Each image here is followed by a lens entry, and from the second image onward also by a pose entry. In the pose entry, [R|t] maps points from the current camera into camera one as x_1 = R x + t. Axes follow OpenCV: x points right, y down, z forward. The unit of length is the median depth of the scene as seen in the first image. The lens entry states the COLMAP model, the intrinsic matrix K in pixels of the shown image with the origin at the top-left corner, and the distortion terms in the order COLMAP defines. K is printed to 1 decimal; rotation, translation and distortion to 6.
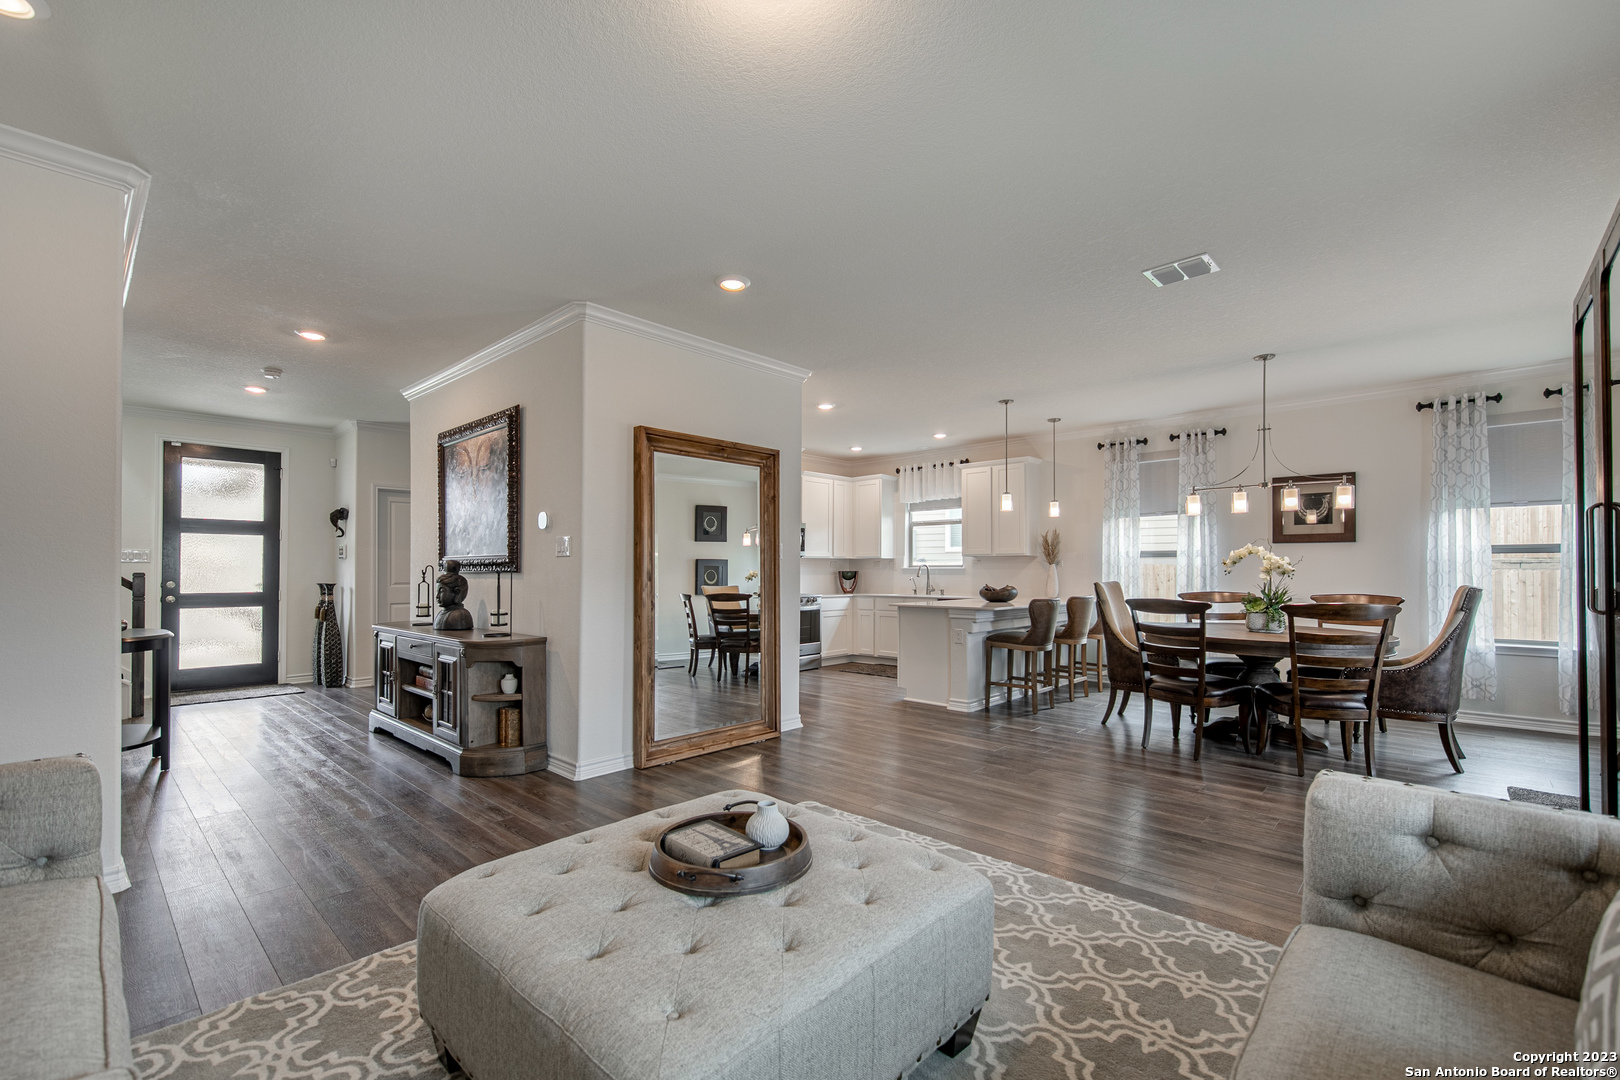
lens RADIAL K [[696.2, 0, 807.3], [0, 696.2, 559.7], [0, 0, 1]] dist [0.001214, 0.000003]
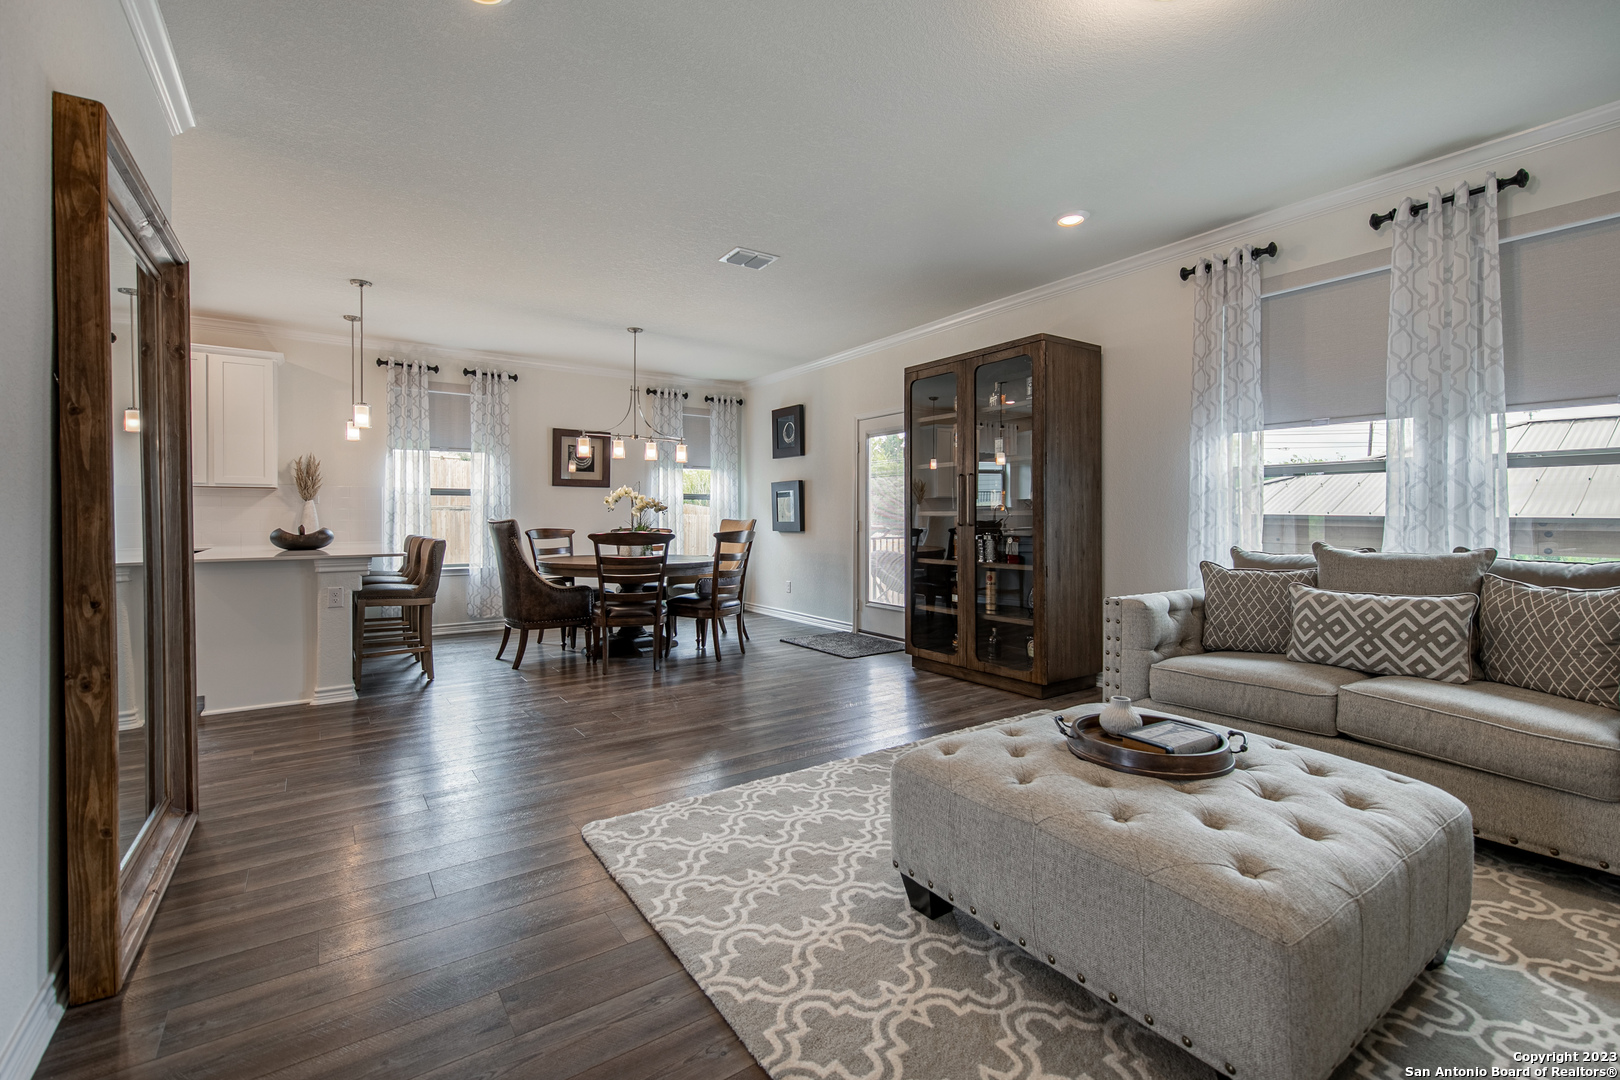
lens RADIAL K [[696.8, 0, 807.0], [0, 696.8, 521.7], [0, 0, 1]] dist [0.019118, -0.013684]
pose [[0.209318, -0.005557, 0.977832, -0.520337], [-0.014031, 0.999864, 0.008685, 0.027329], [-0.977747, -0.015538, 0.209211, 0.523822]]
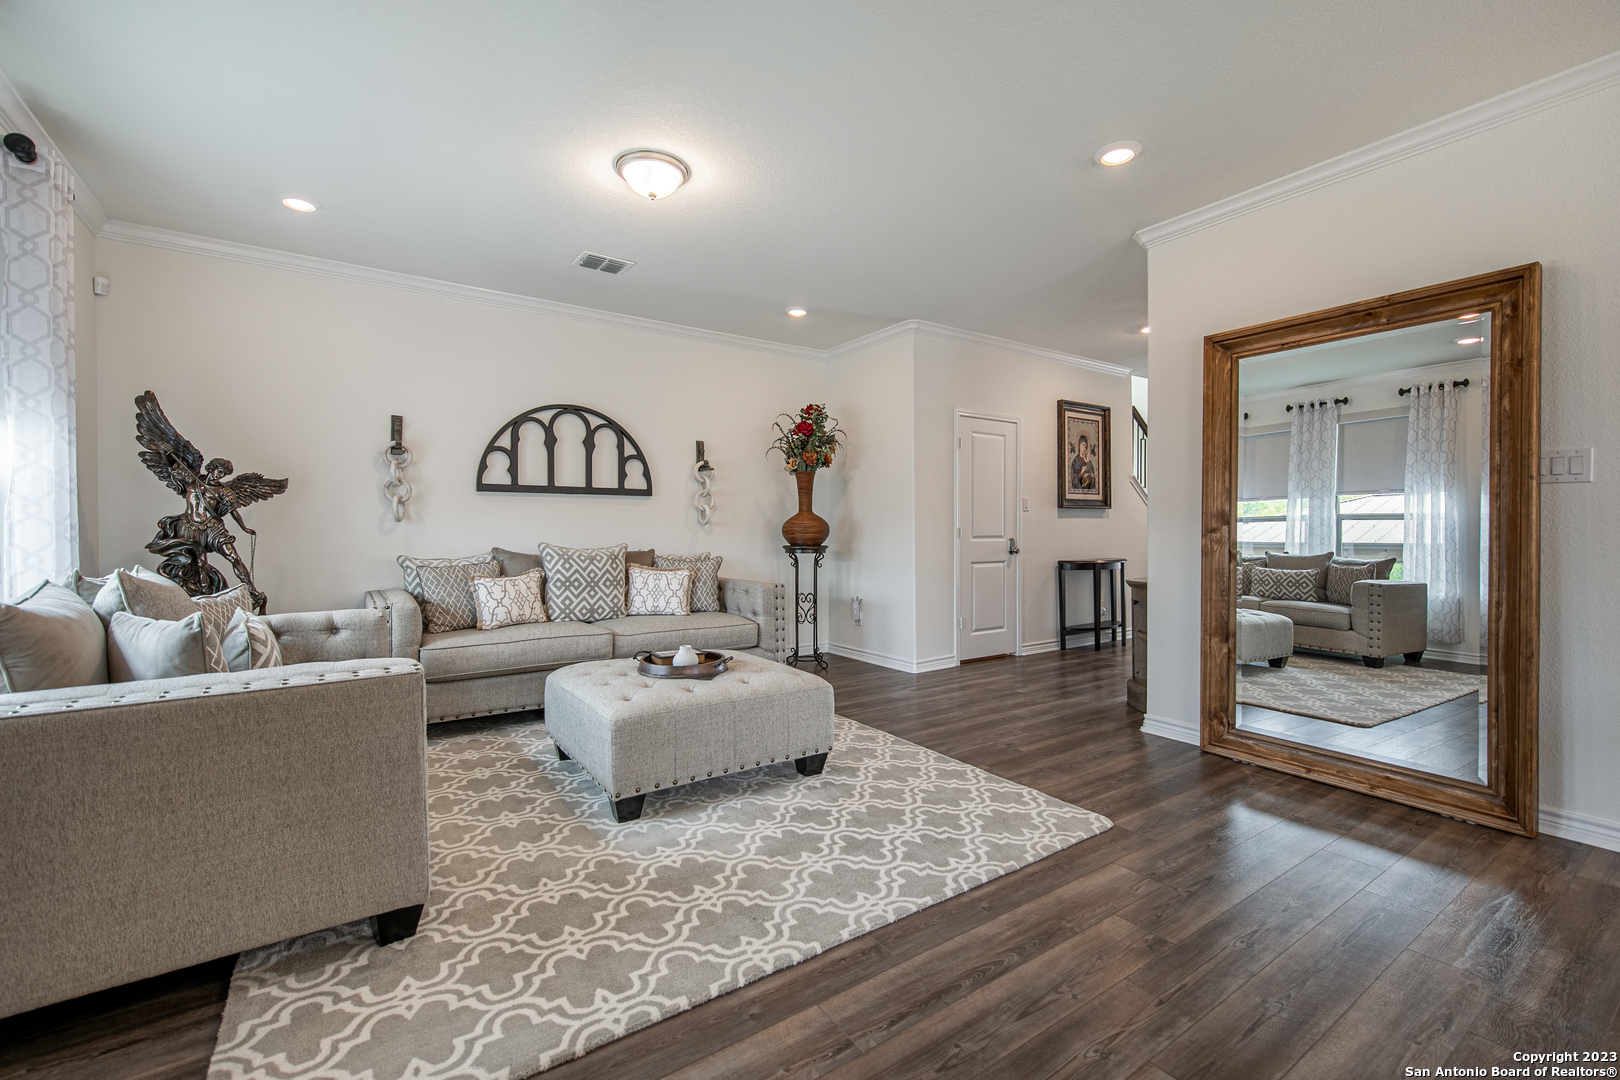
lens RADIAL K [[681.5, 0, 813.3], [0, 681.5, 533.7], [0, 0, 1]] dist [0.003679, 0.000022]
pose [[-0.211746, 0.008134, -0.977291, 0.631773], [0.015674, 0.999865, 0.004926, 0.028357], [0.977199, -0.014275, -0.211845, 0.694305]]
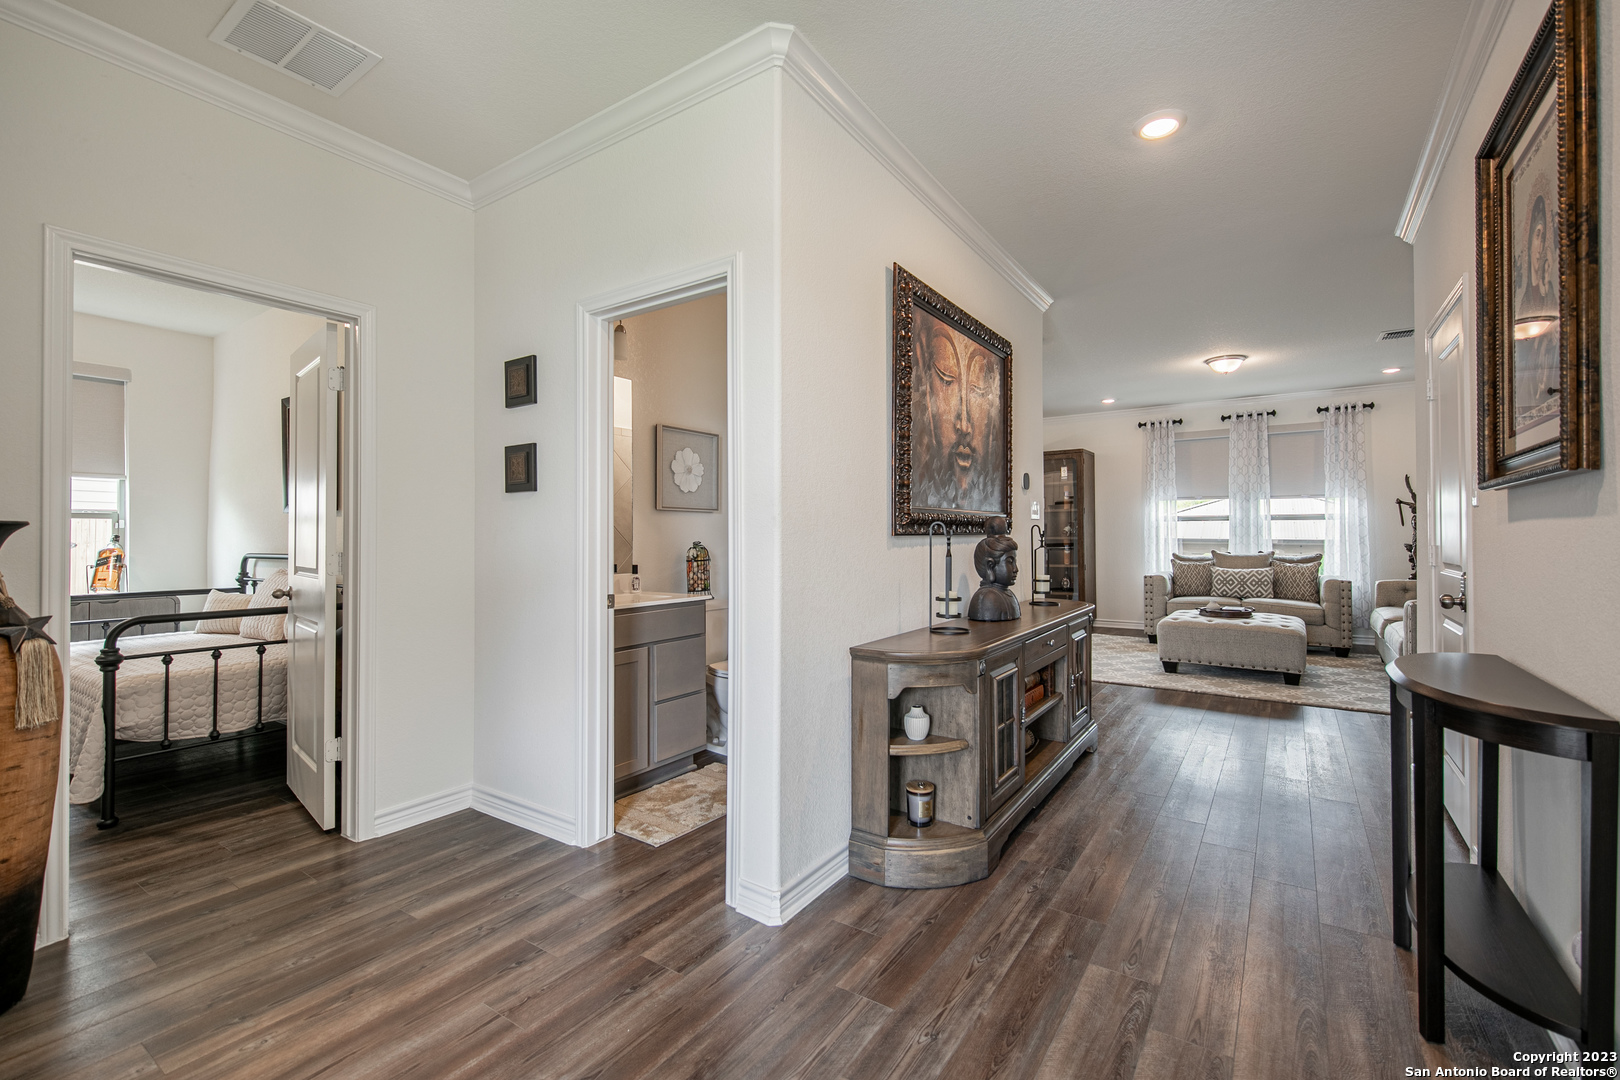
lens RADIAL K [[694.6, 0, 828.0], [0, 694.6, 532.1], [0, 0, 1]] dist [-0.000093, -0.000080]
pose [[-0.167303, 0.008908, 0.985865, -1.279875], [-0.009018, 0.999904, -0.010565, 0.029591], [-0.985864, -0.010658, -0.167207, 1.421172]]
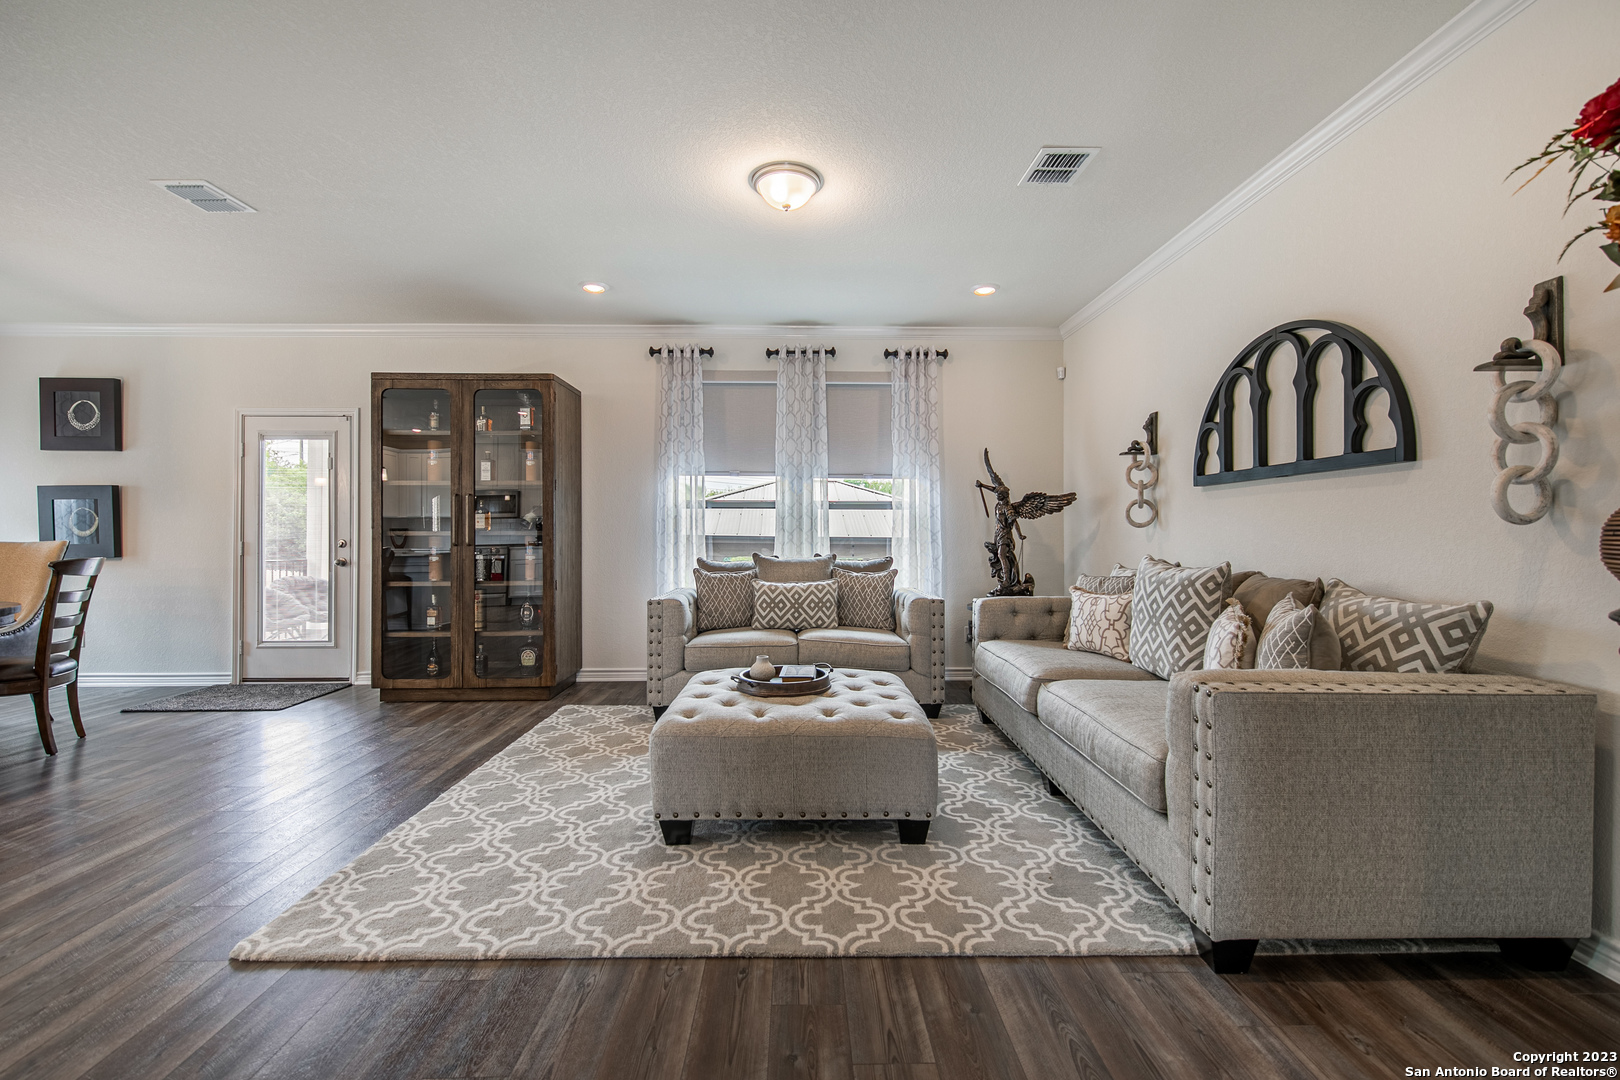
lens RADIAL K [[681.5, 0, 813.3], [0, 681.5, 533.7], [0, 0, 1]] dist [0.003679, 0.000022]
pose [[-0.700866, 0.003867, 0.713282, -0.548464], [-0.008102, 0.999878, -0.013382, 0.030625], [-0.713247, -0.015158, -0.700749, 0.861086]]
